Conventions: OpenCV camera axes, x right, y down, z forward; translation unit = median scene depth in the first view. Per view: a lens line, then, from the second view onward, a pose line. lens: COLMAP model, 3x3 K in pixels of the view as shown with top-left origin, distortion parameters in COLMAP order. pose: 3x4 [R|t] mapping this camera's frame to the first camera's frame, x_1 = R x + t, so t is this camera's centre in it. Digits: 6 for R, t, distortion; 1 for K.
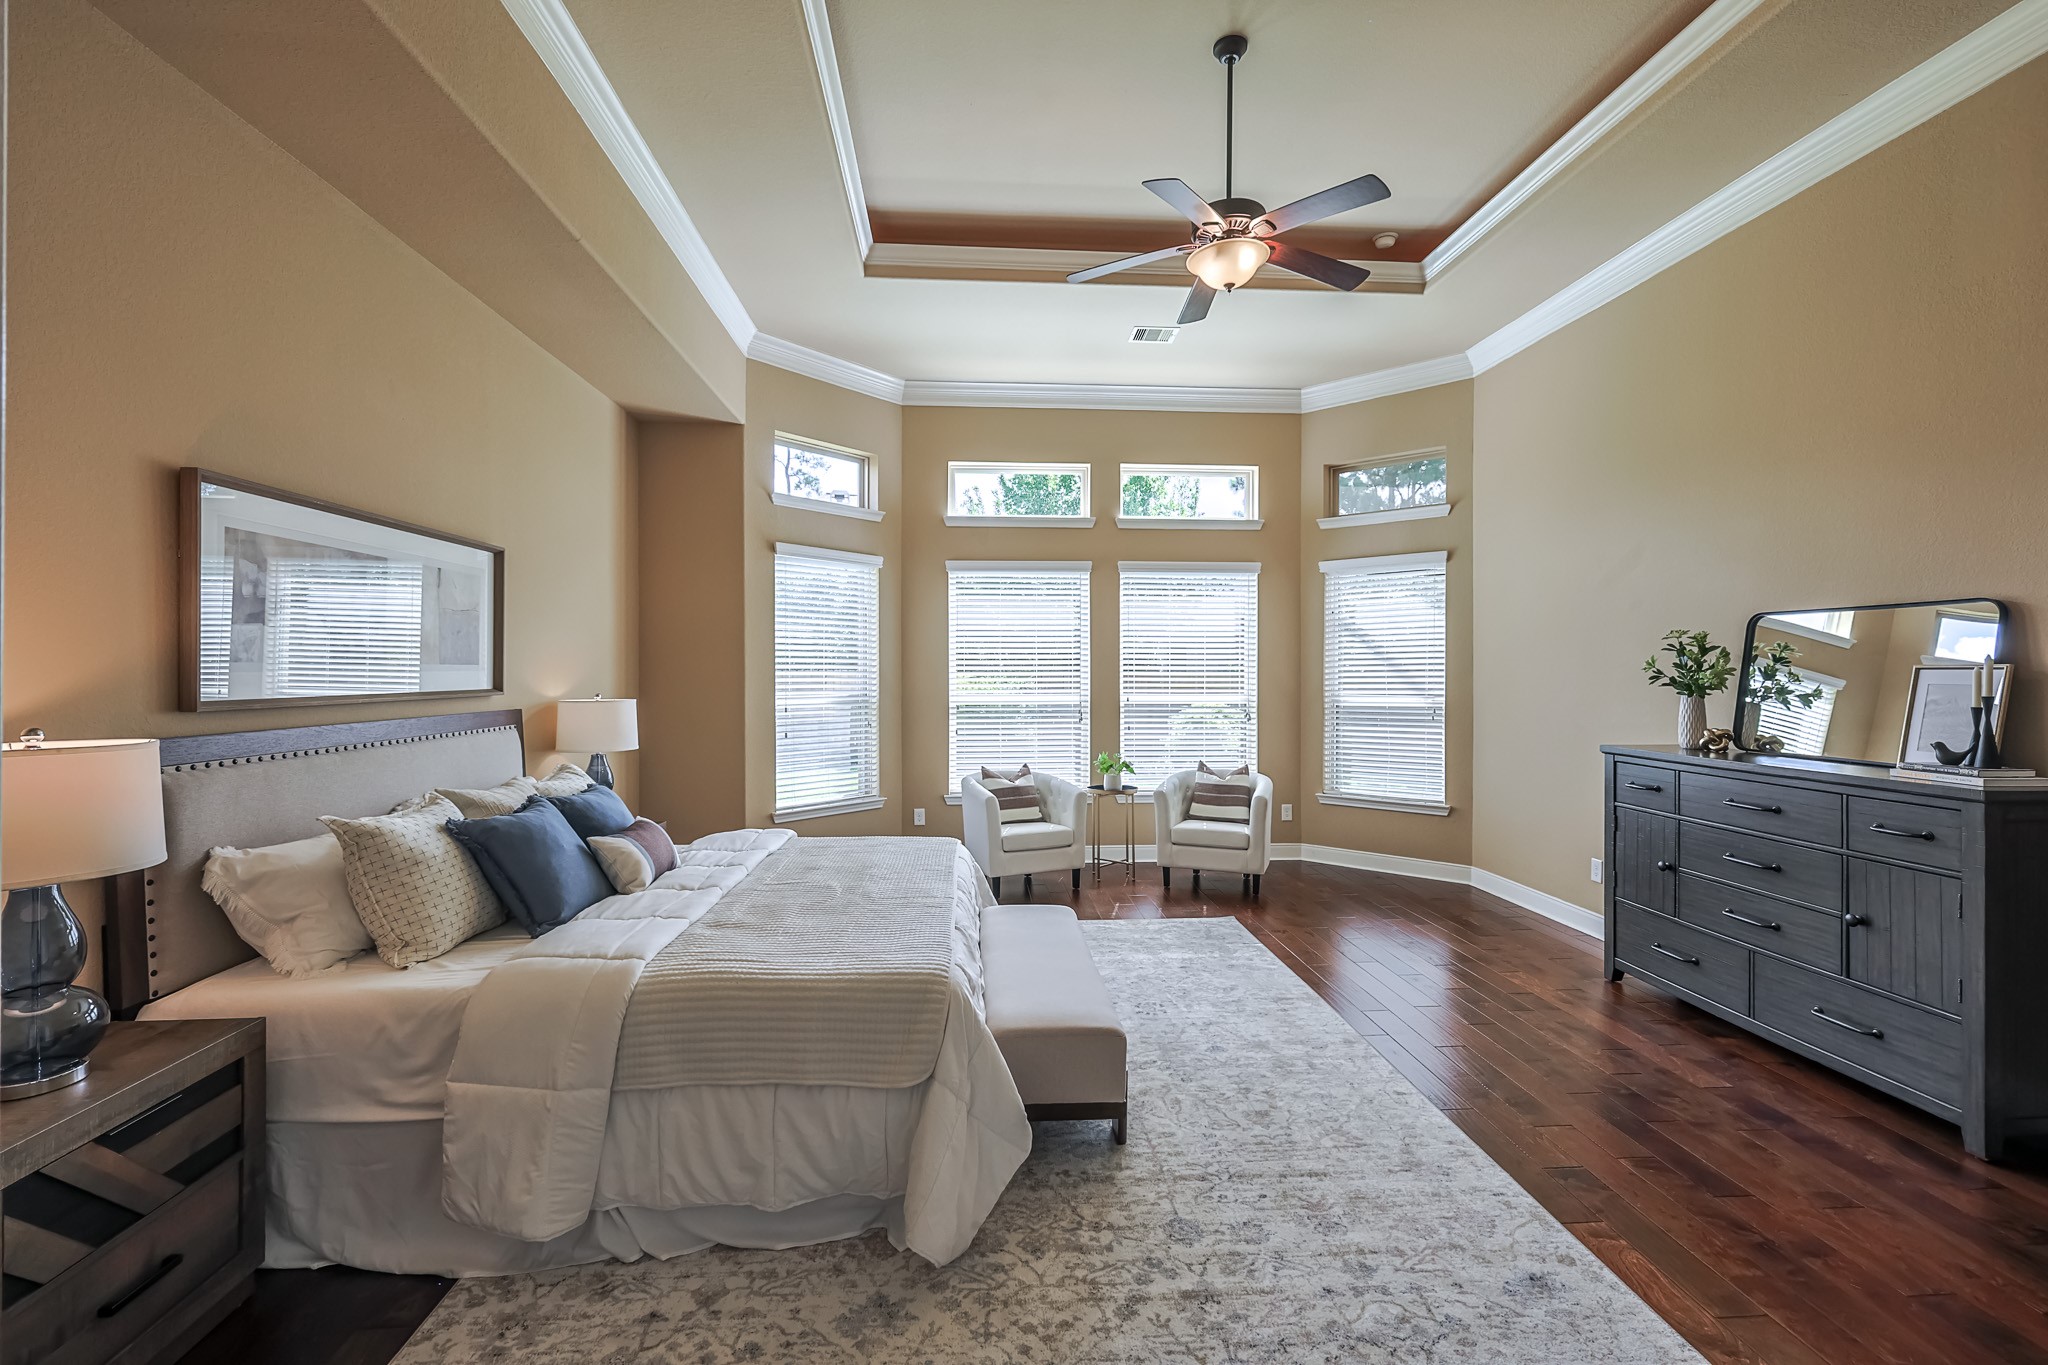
lens RADIAL K [[897.6, 0, 1024.2], [0, 897.6, 676.2], [0, 0, 1]] dist [0.001043, 0.000158]
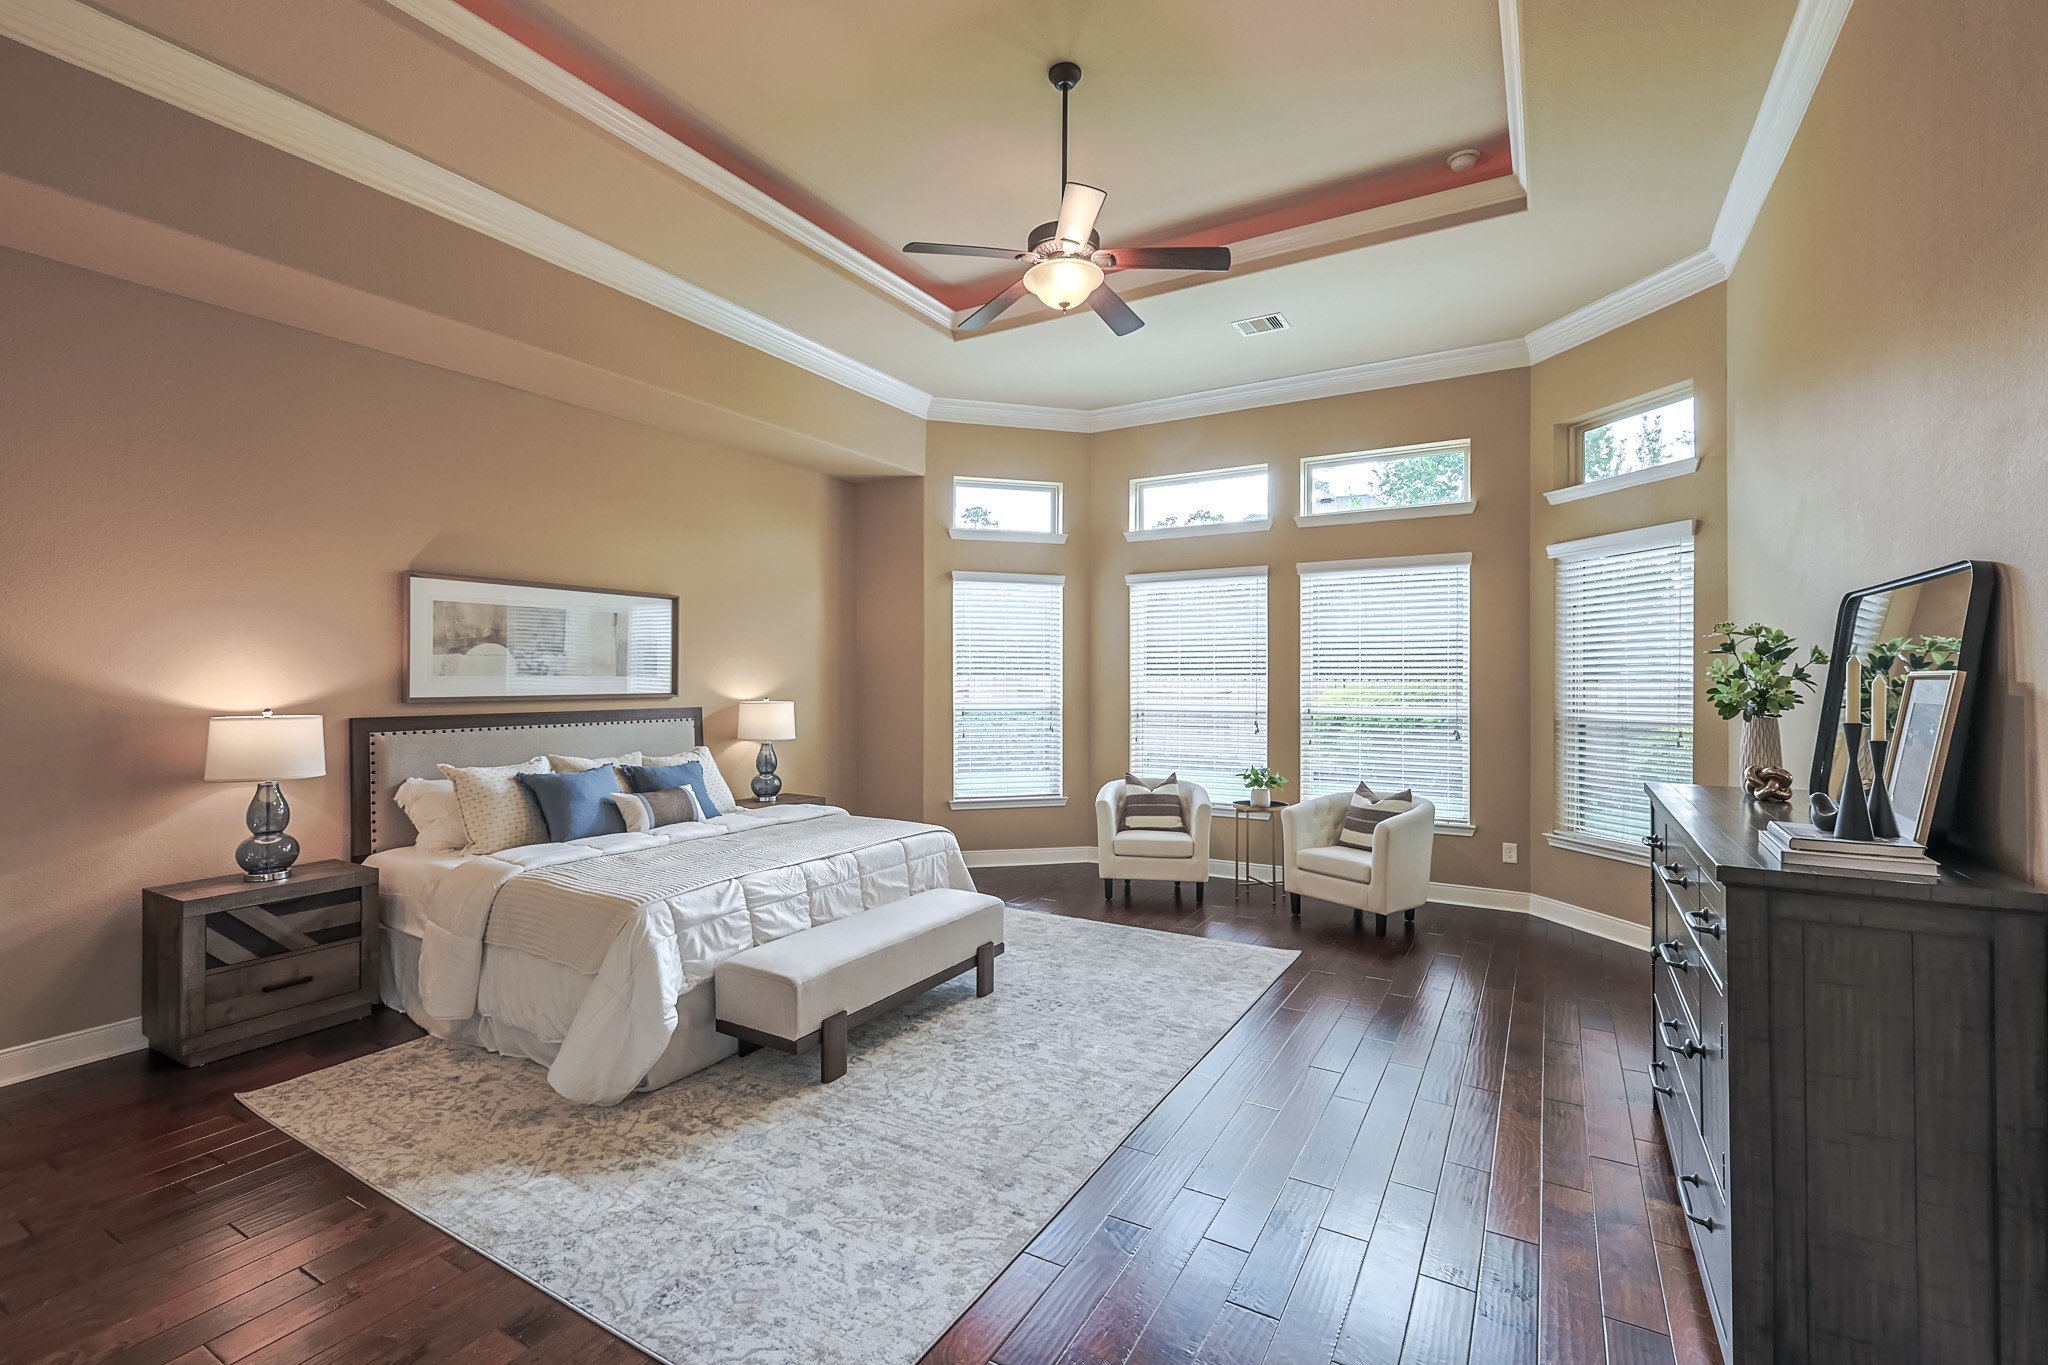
lens RADIAL K [[897.6, 0, 1024.2], [0, 897.6, 676.2], [0, 0, 1]] dist [0.001043, 0.000158]
pose [[0.824357, -0.002061, -0.566066, 0.528754], [-0.003557, 0.999955, -0.008819, -0.001636], [0.566058, 0.009284, 0.824313, 0.091518]]
